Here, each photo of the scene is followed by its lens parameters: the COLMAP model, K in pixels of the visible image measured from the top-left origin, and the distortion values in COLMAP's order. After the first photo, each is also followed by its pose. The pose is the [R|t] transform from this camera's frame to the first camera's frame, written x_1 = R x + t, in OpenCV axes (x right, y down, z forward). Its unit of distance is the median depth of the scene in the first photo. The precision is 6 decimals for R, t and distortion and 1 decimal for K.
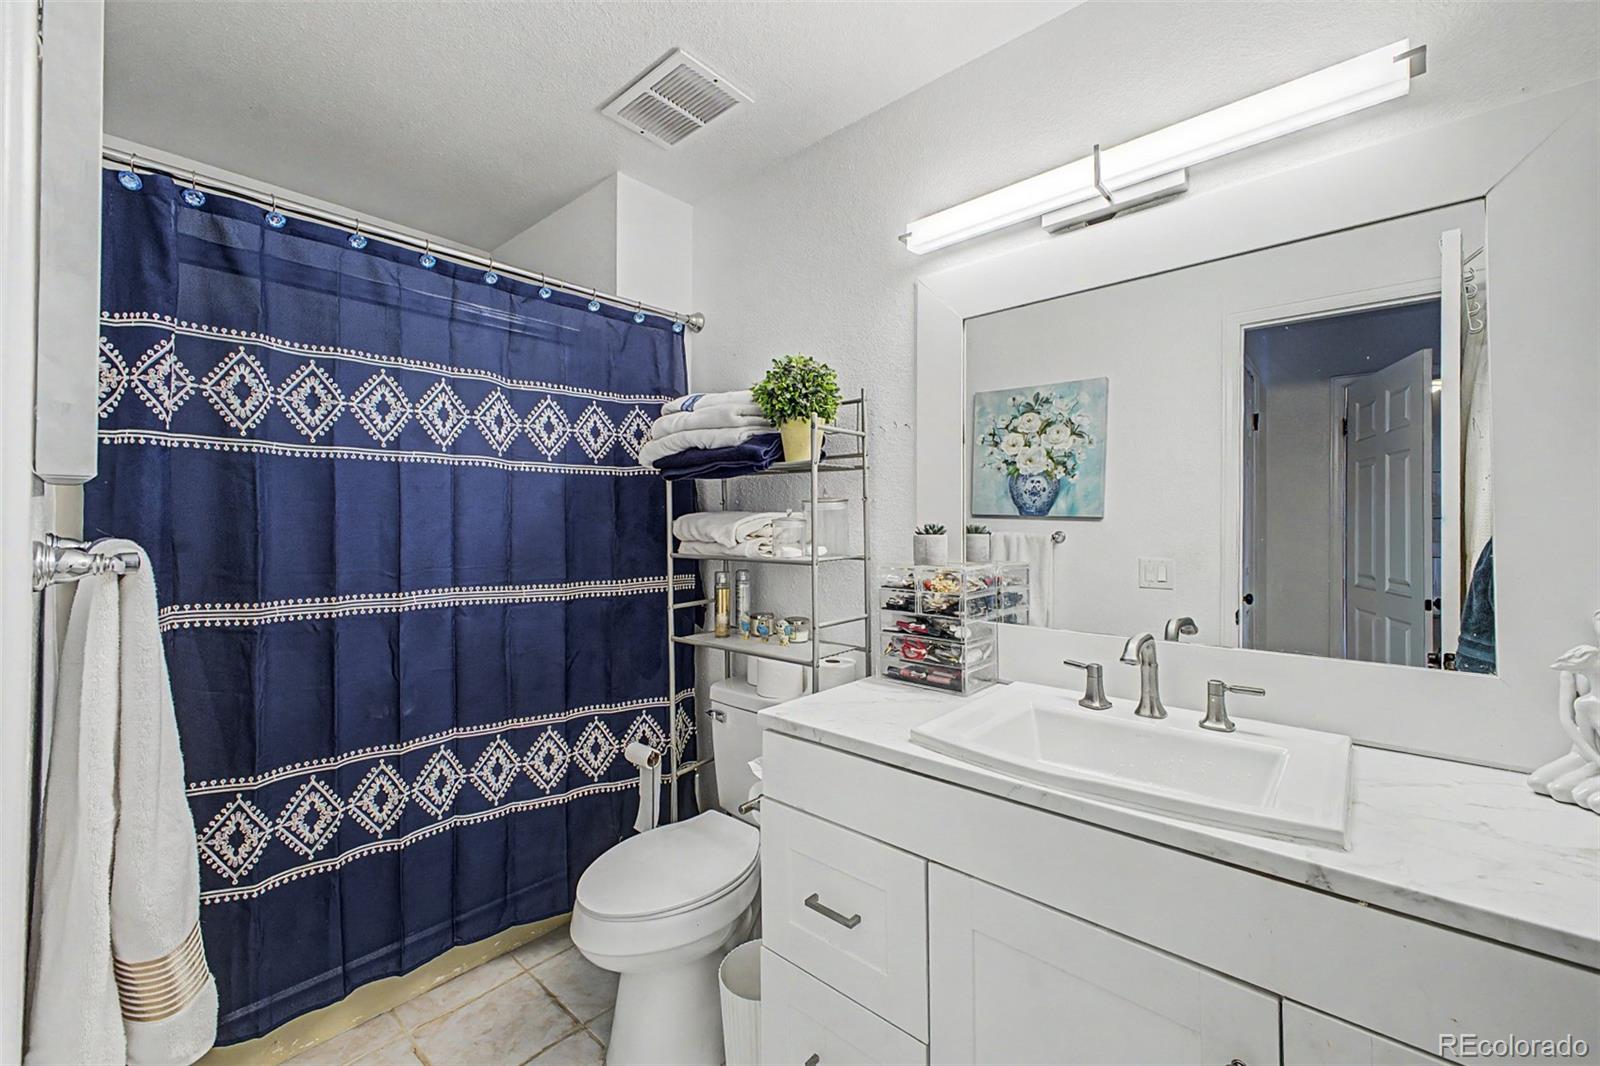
lens RADIAL K [[630.9, 0, 800.6], [0, 630.9, 529.9], [0, 0, 1]] dist [0.017293, -0.003639]
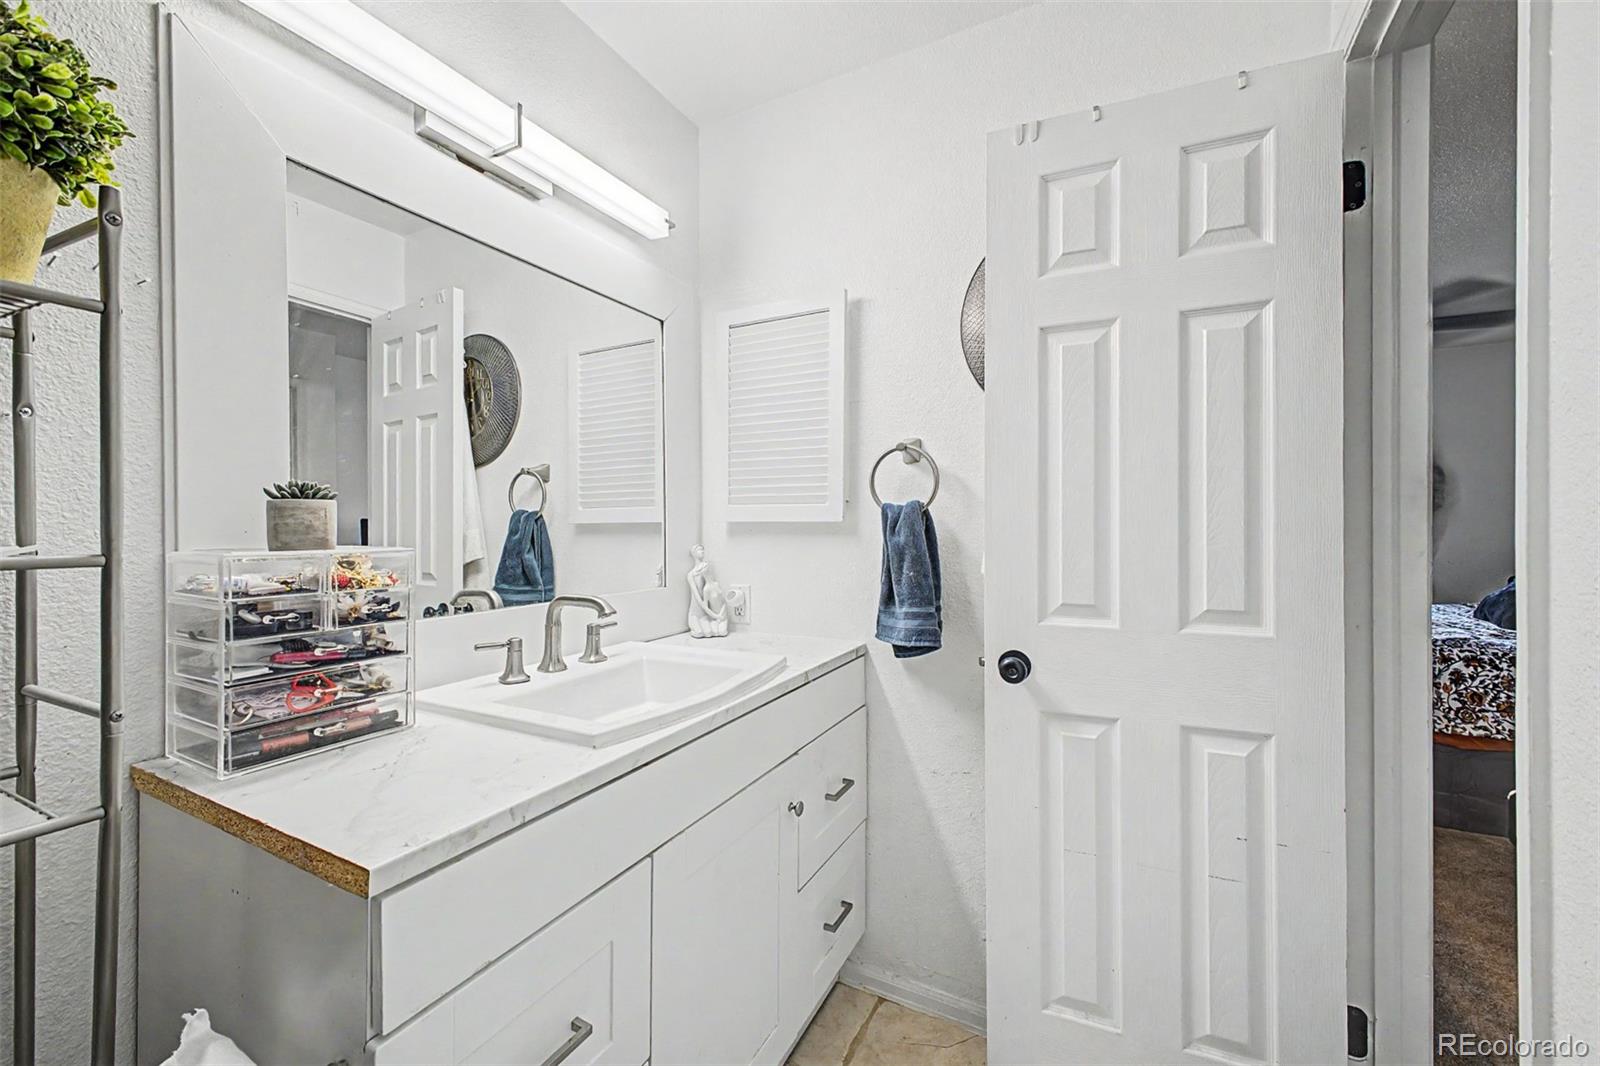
lens RADIAL K [[630.9, 0, 800.6], [0, 630.9, 529.9], [0, 0, 1]] dist [0.017293, -0.003639]
pose [[-0.222791, -0.016693, 0.974723, -0.586447], [-0.004999, 0.999860, 0.015981, 0.027300], [-0.974853, -0.001312, -0.222844, 0.794133]]
